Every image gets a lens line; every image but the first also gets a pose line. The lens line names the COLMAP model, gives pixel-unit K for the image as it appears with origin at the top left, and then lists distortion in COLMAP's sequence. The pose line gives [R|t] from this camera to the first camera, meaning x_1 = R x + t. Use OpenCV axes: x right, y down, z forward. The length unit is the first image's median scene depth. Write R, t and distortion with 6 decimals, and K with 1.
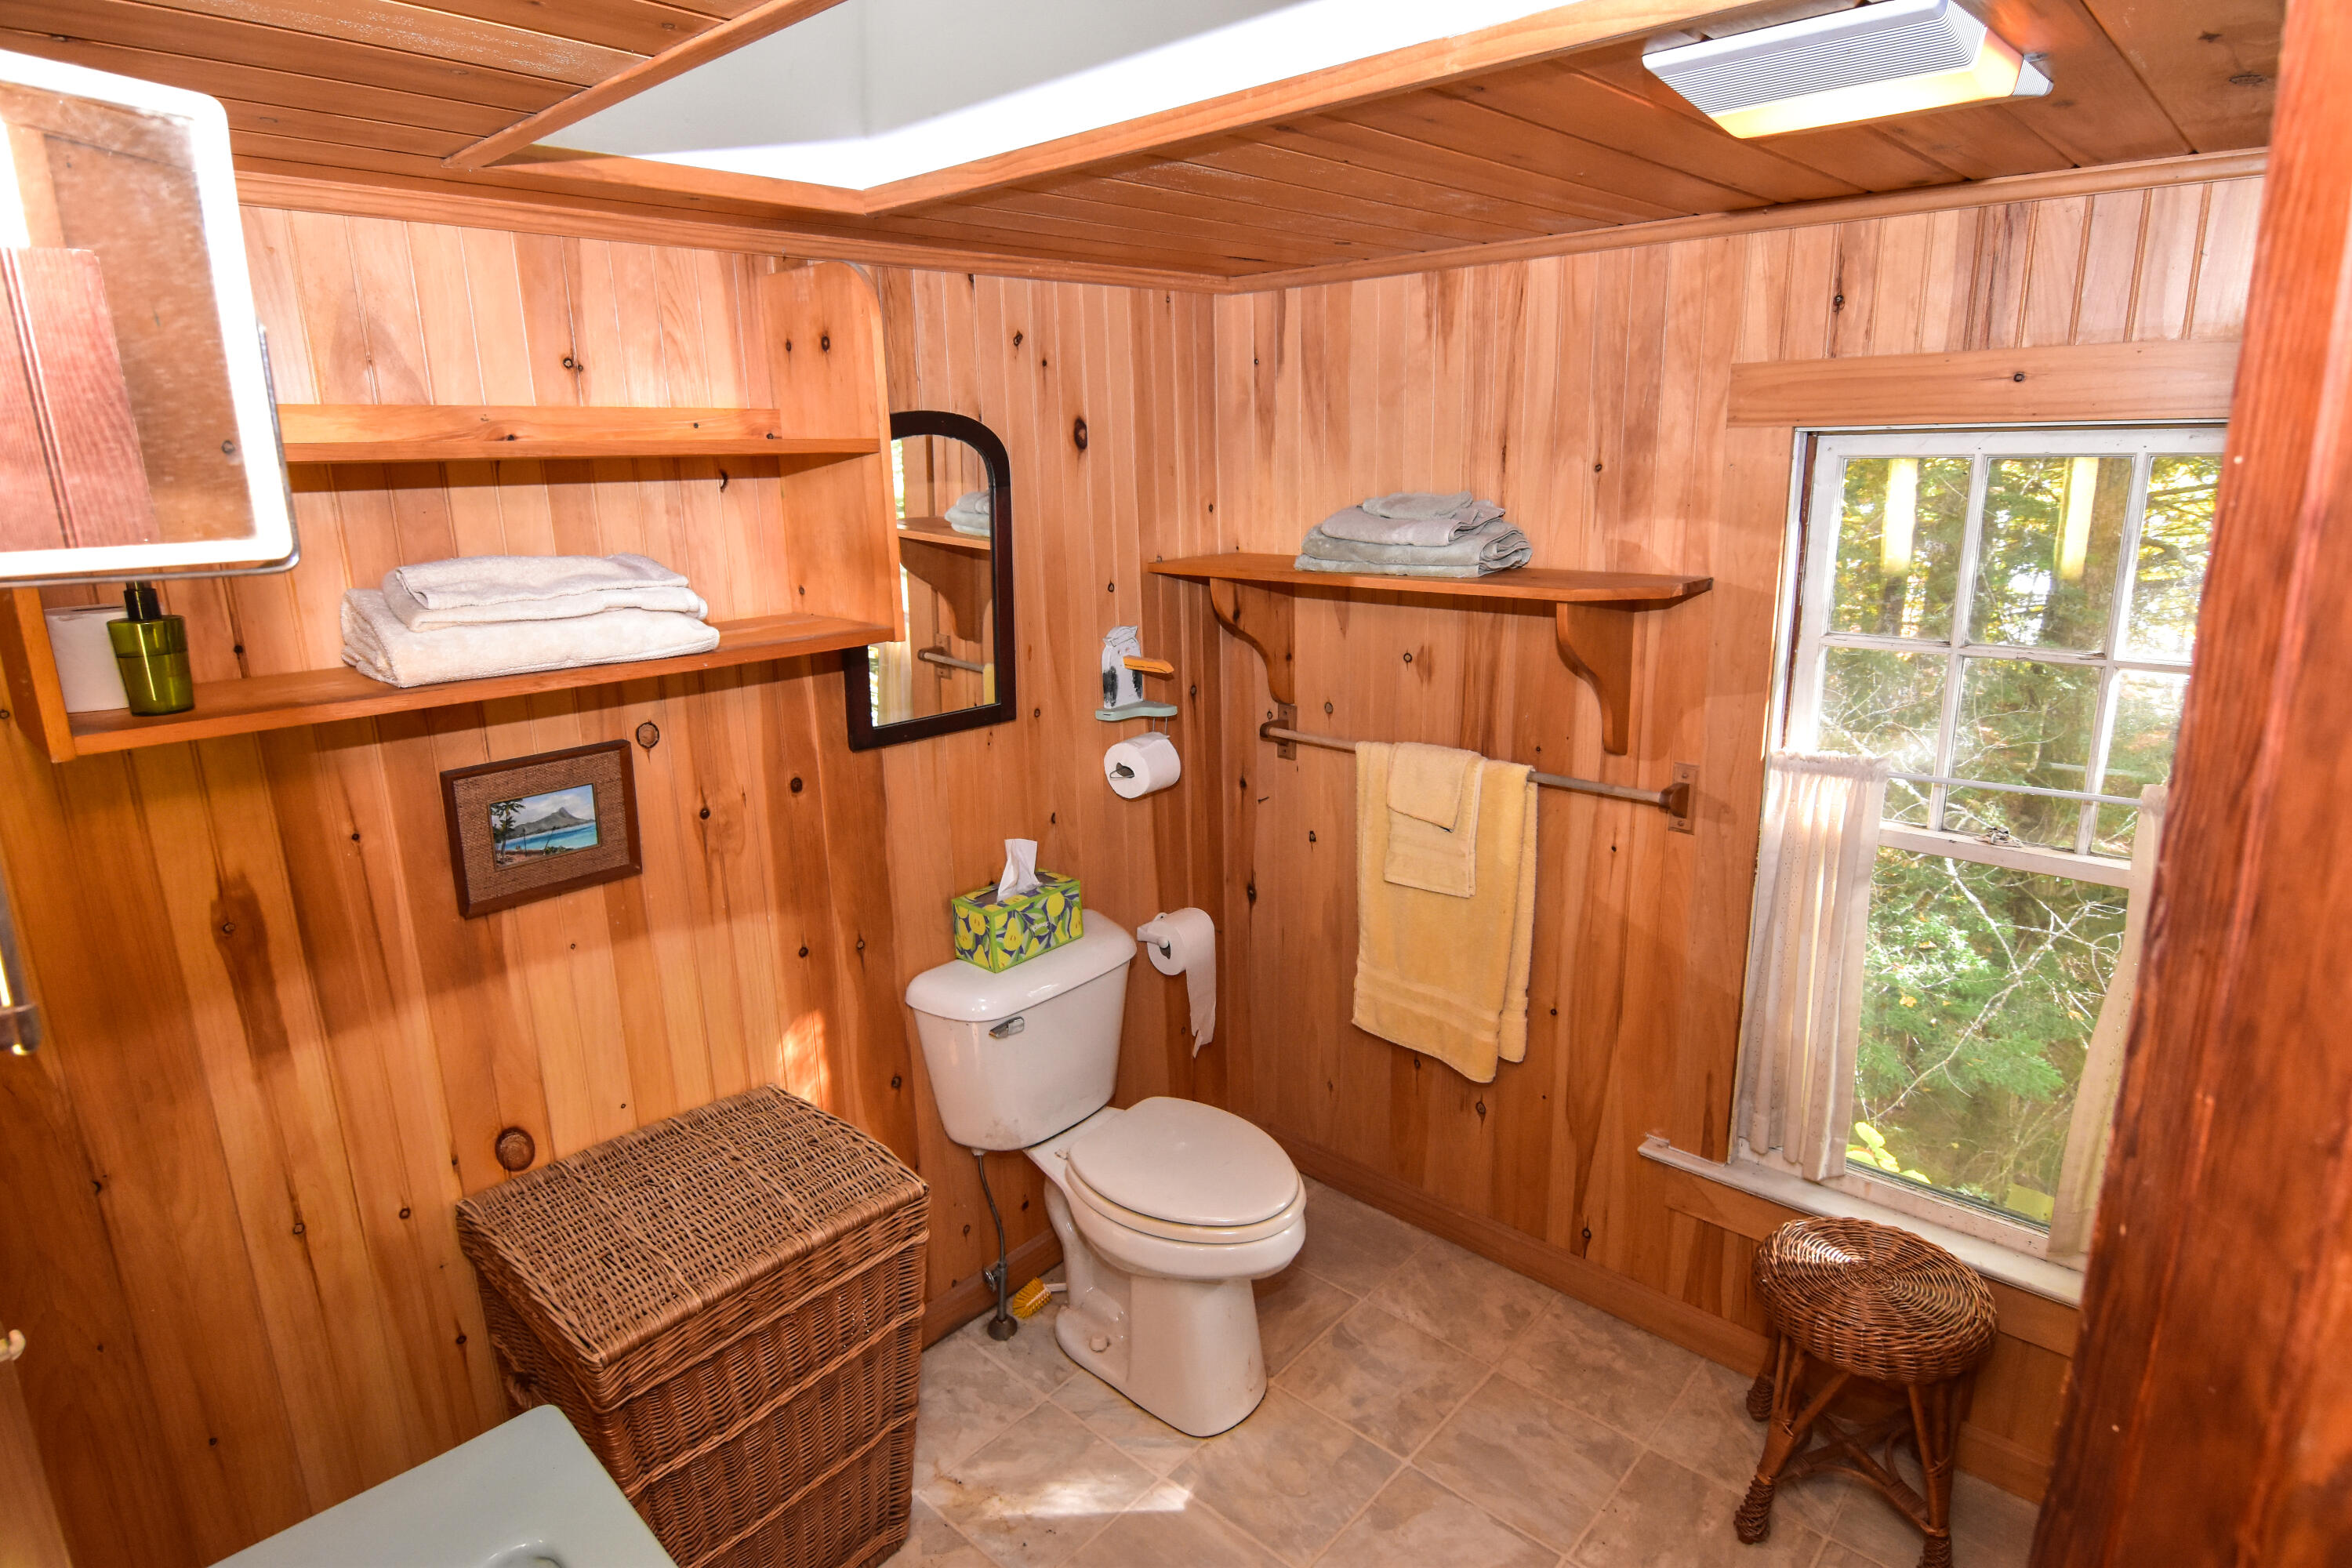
lens RADIAL K [[1280.4, 0, 1173.6], [0, 1280.4, 780.7], [0, 0, 1]] dist [-0.008306, -0.009661]
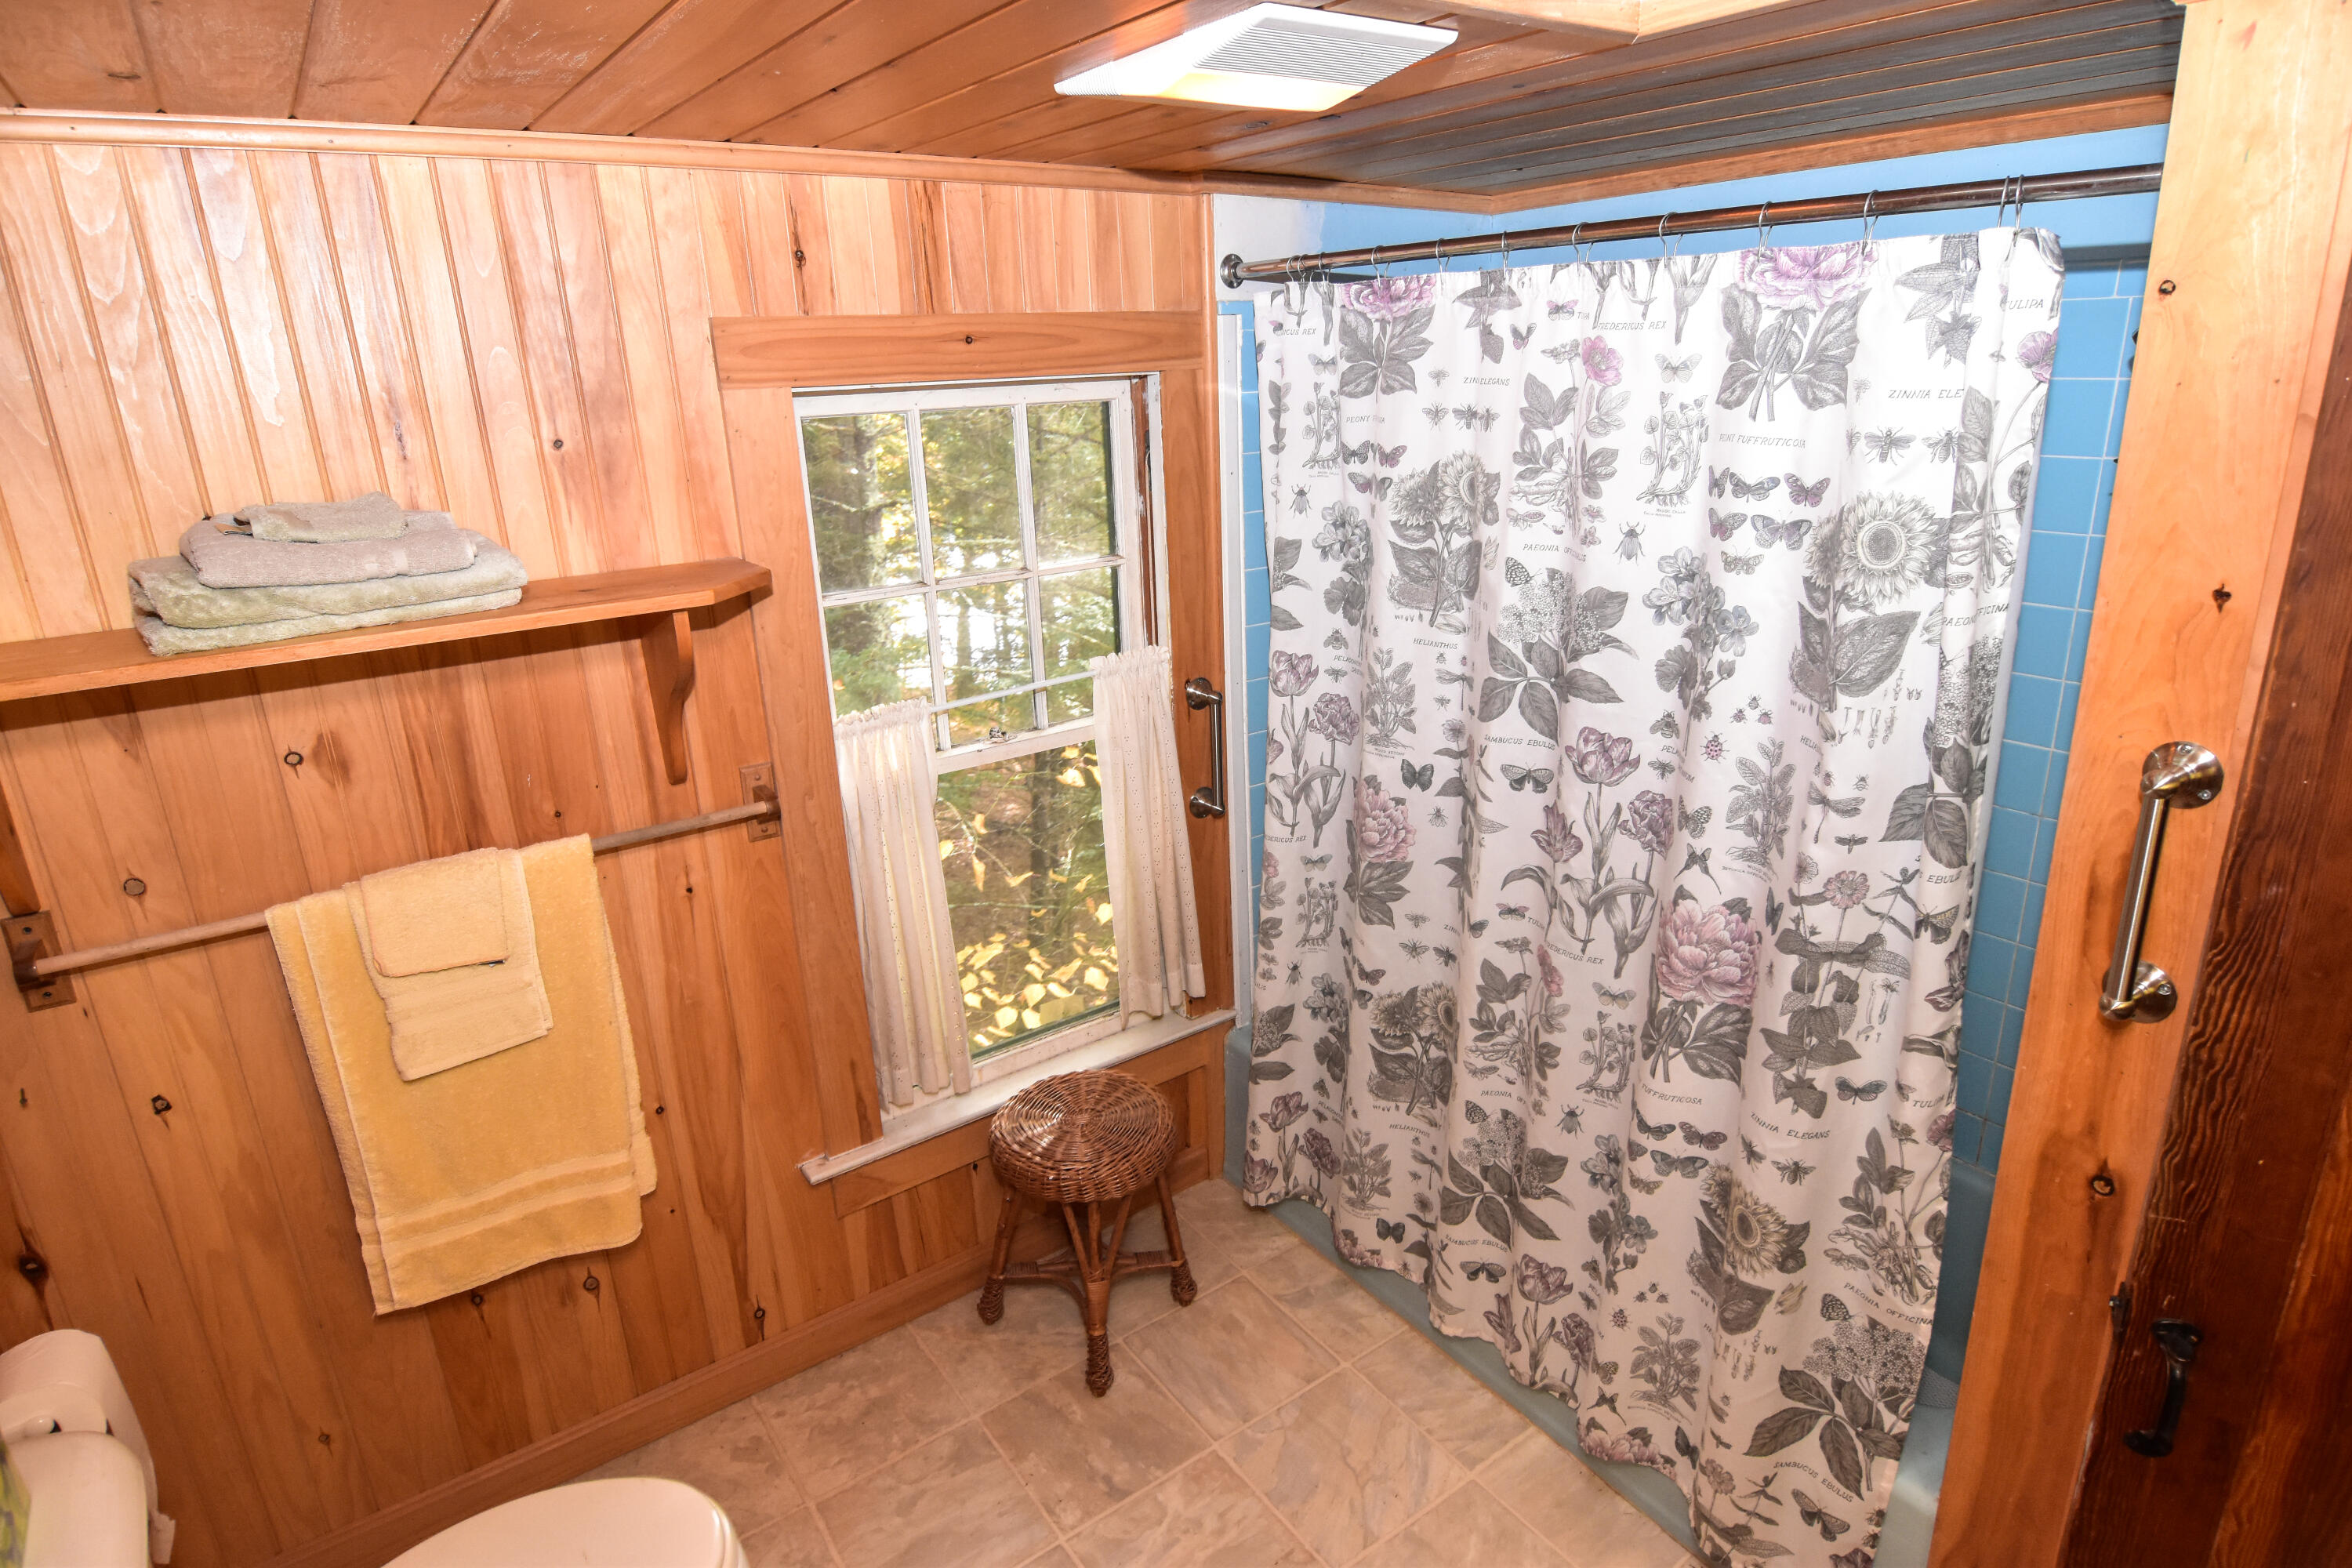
lens RADIAL K [[1280.4, 0, 1180.4], [0, 1280.4, 775.4], [0, 0, 1]] dist [-0.008306, -0.009661]
pose [[0.190417, -0.290499, 0.937737, -0.367402], [0.273950, 0.932993, 0.233401, -0.126918], [-0.942705, 0.212450, 0.257240, 0.458251]]
